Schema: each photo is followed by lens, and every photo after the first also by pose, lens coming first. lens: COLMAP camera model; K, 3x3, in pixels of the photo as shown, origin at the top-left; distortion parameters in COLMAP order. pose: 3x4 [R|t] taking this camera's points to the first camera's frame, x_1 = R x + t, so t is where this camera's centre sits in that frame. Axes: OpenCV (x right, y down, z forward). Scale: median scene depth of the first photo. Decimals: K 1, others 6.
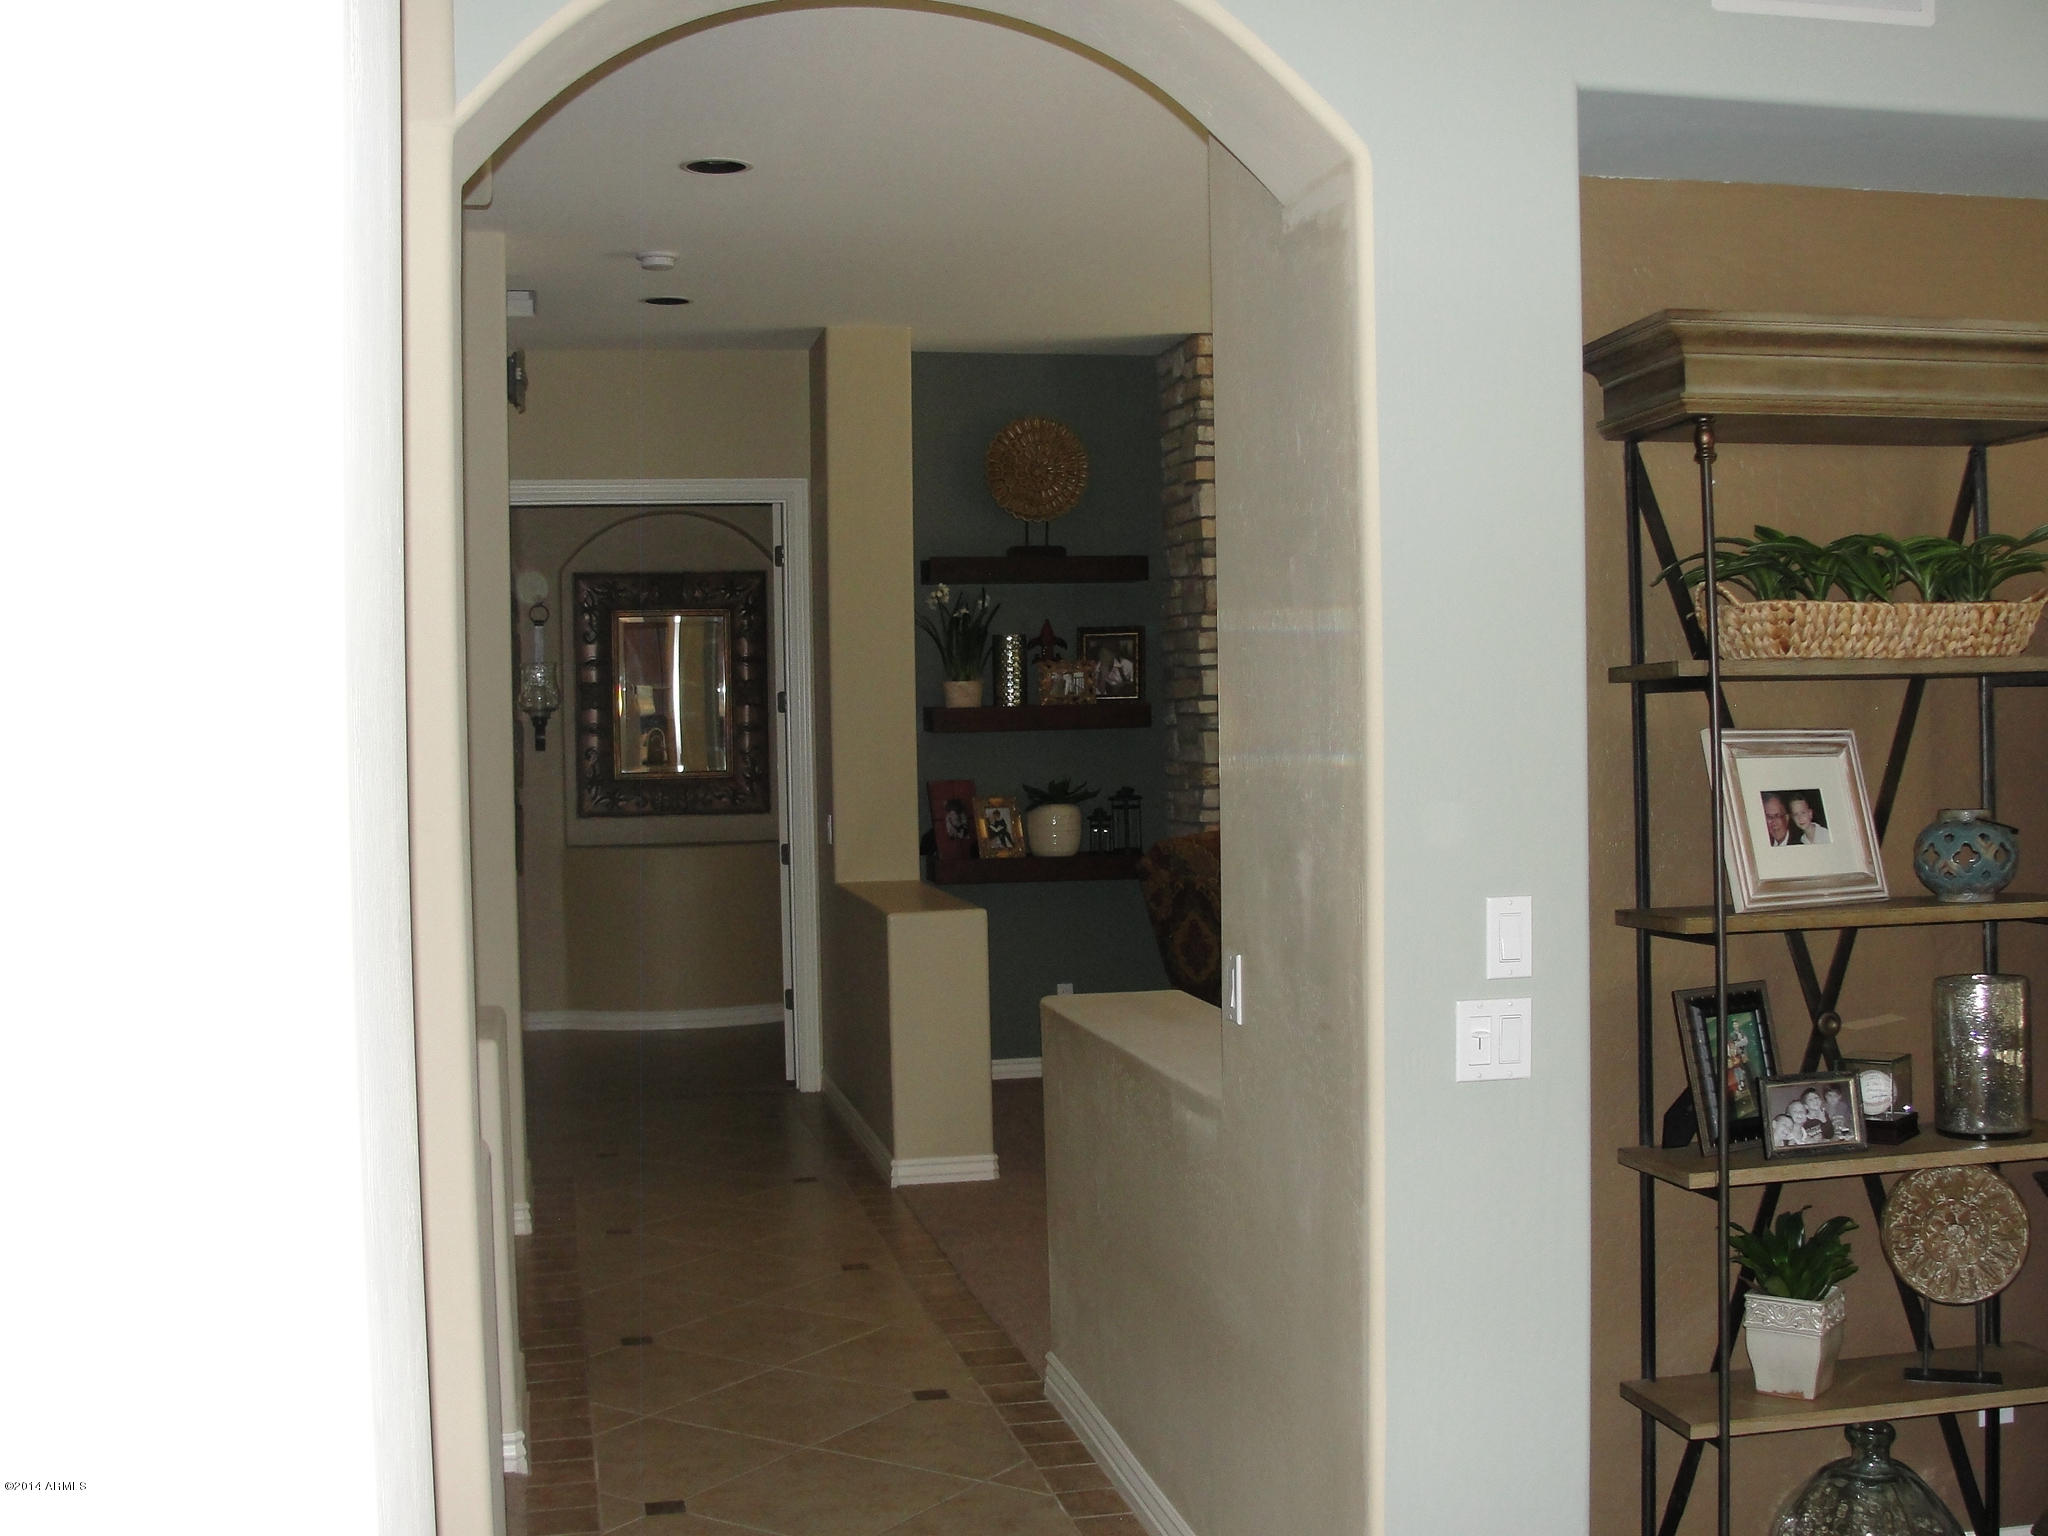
lens RADIAL K [[2287.1, 0, 1024.0], [0, 2287.1, 768.0], [0, 0, 1]] dist [-0.196394, 0.209364]
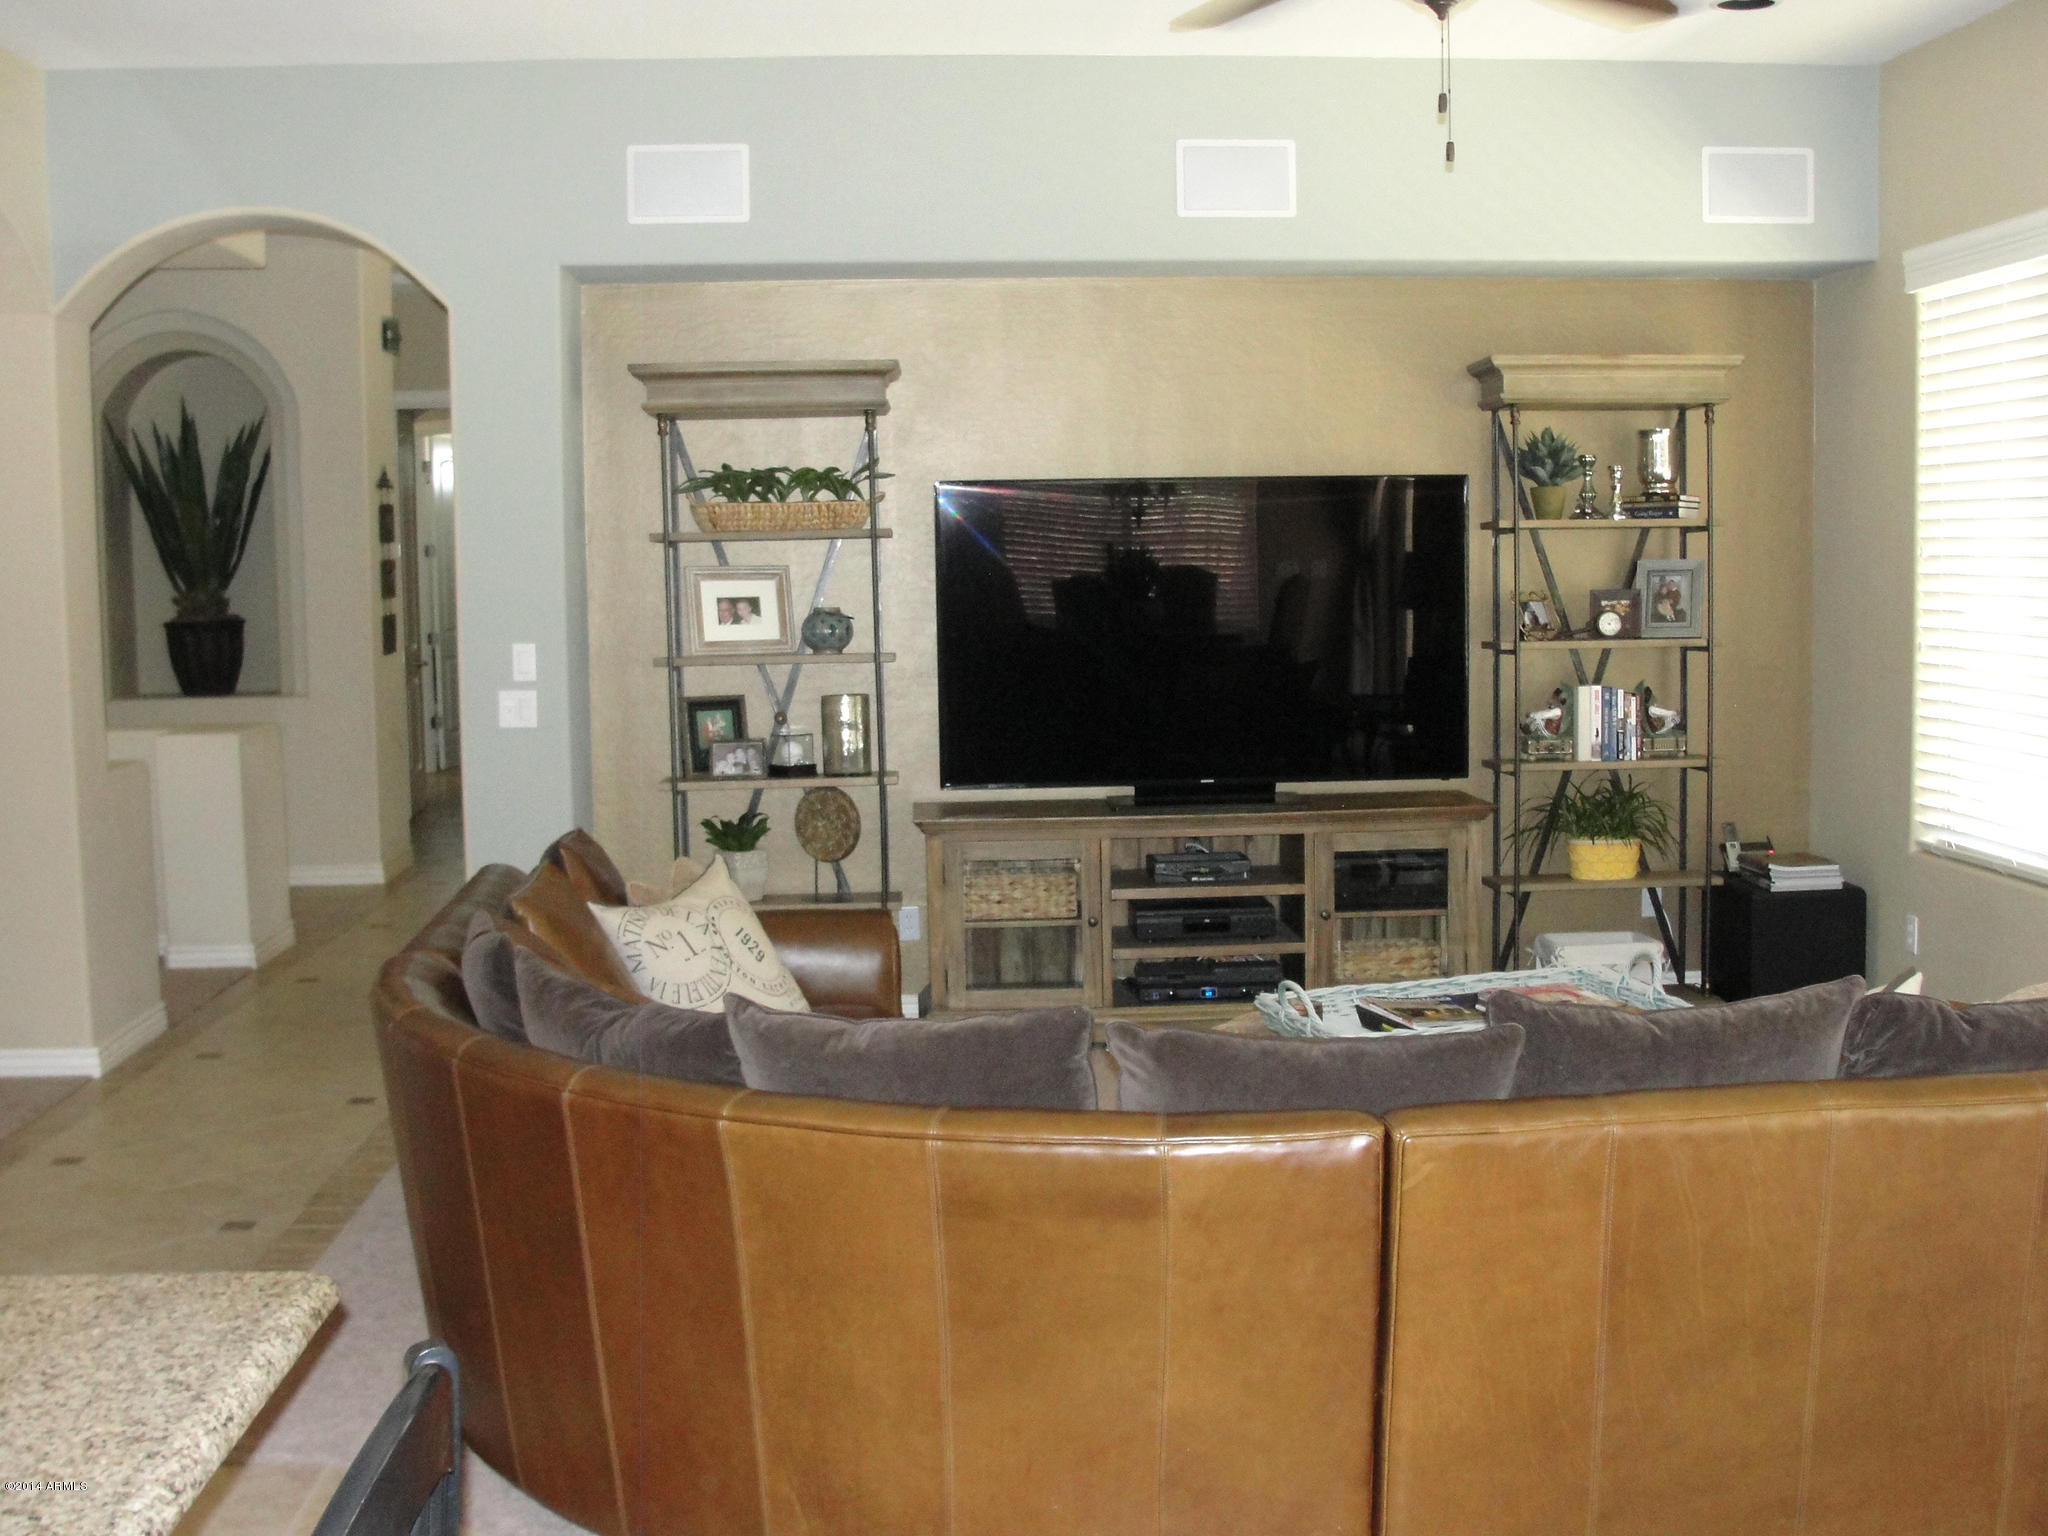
lens RADIAL K [[2287.1, 0, 1024.0], [0, 2287.1, 768.0], [0, 0, 1]] dist [-0.196394, 0.209364]
pose [[0.991817, 0.012852, -0.127021, 0.864306], [-0.004171, 0.997651, 0.068376, 0.022105], [0.127602, -0.067287, 0.989540, -0.986906]]
